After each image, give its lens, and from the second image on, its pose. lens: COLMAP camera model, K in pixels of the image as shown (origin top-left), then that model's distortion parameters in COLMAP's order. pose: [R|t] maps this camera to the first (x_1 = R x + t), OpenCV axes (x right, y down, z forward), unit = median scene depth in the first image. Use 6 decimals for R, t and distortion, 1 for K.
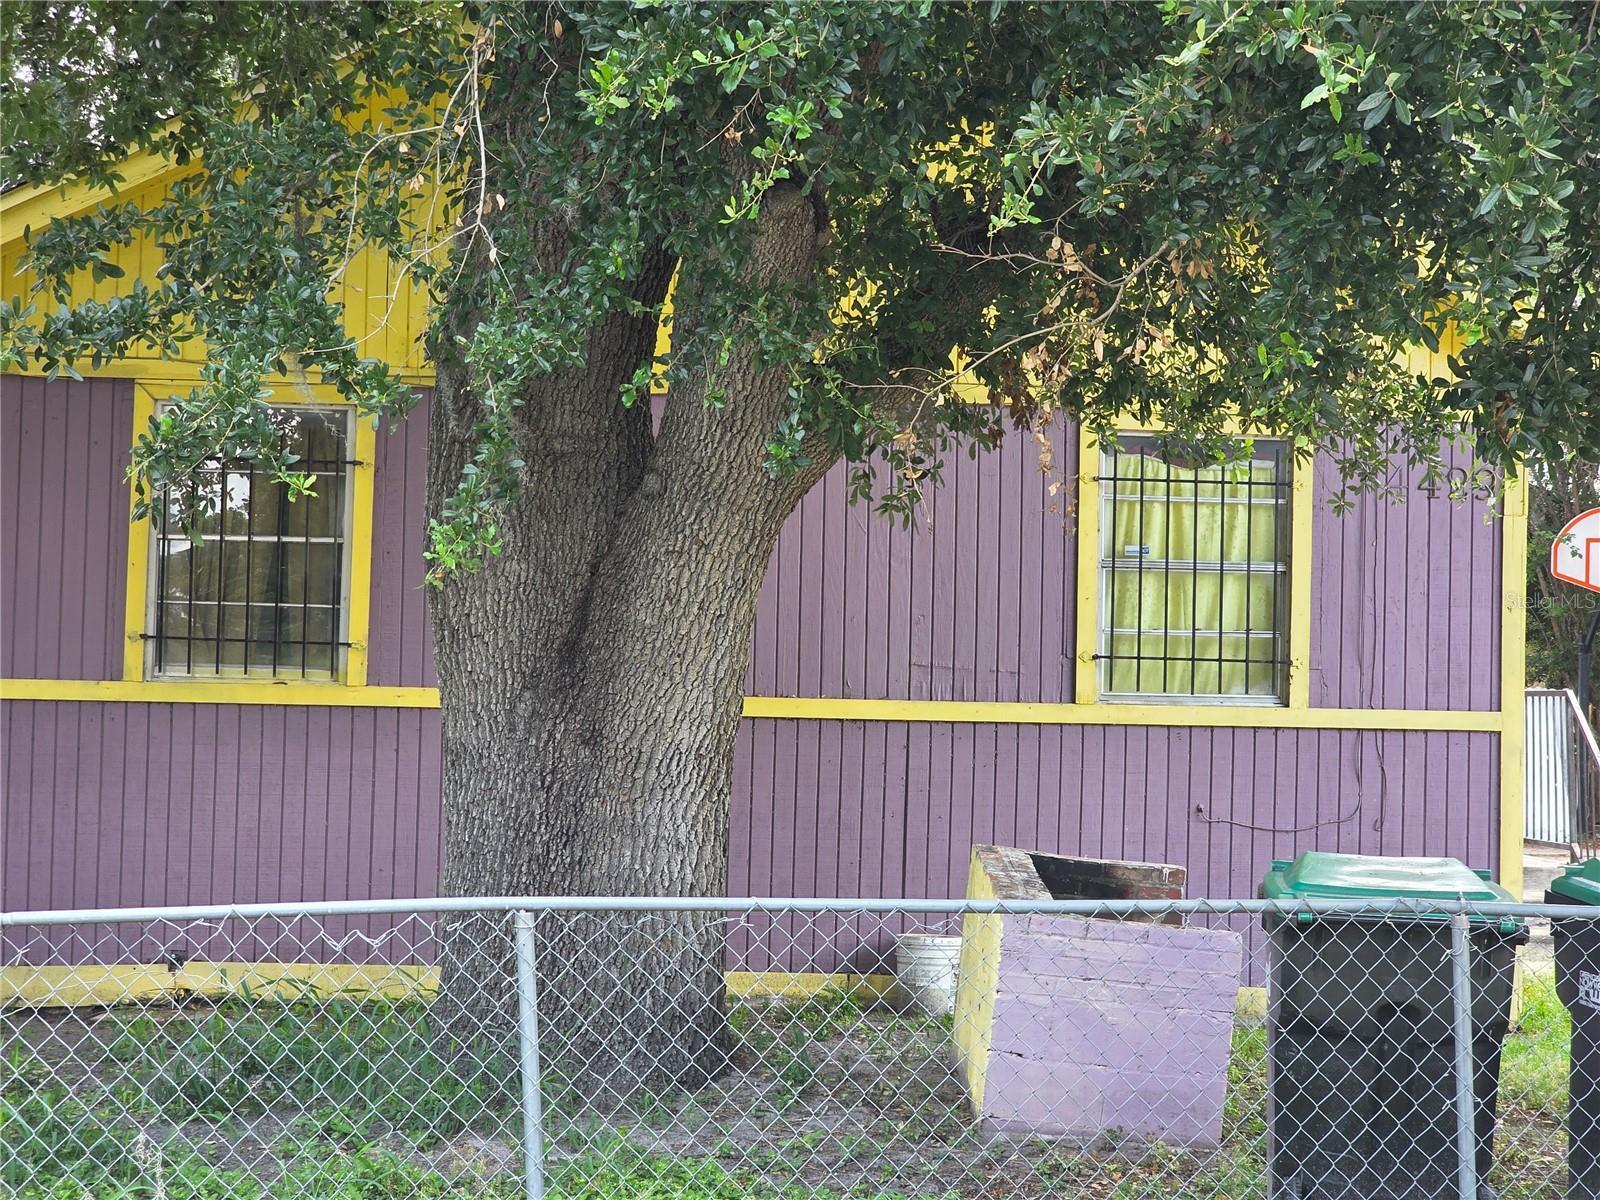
lens RADIAL K [[3124.6, 0, 806.3], [0, 3124.6, 545.4], [0, 0, 1]] dist [-0.078278, 0.682284]
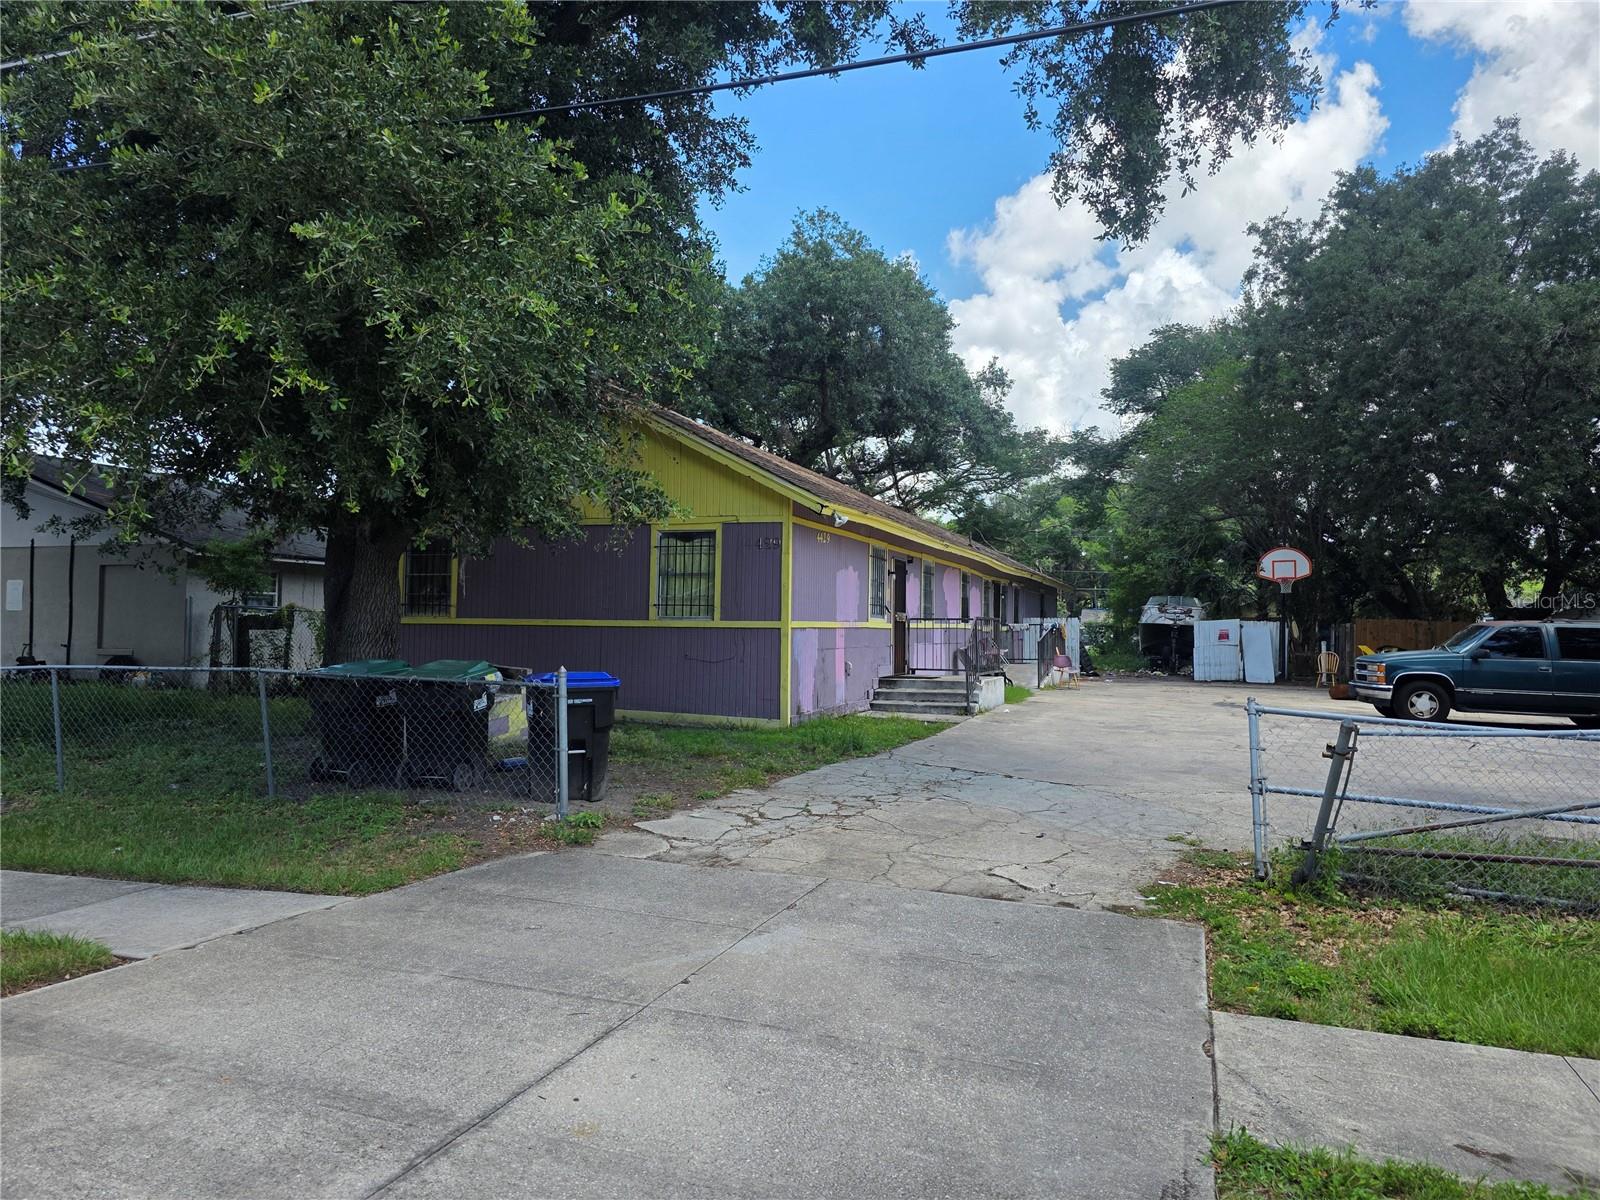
lens RADIAL K [[1091.2, 0, 797.8], [0, 1091.2, 597.0], [0, 0, 1]] dist [0.097661, -0.119052]
pose [[0.908842, -0.023516, -0.416478, 0.662663], [0.028010, 0.999597, 0.004682, 0.026720], [0.416200, -0.015921, 0.909134, 0.086390]]
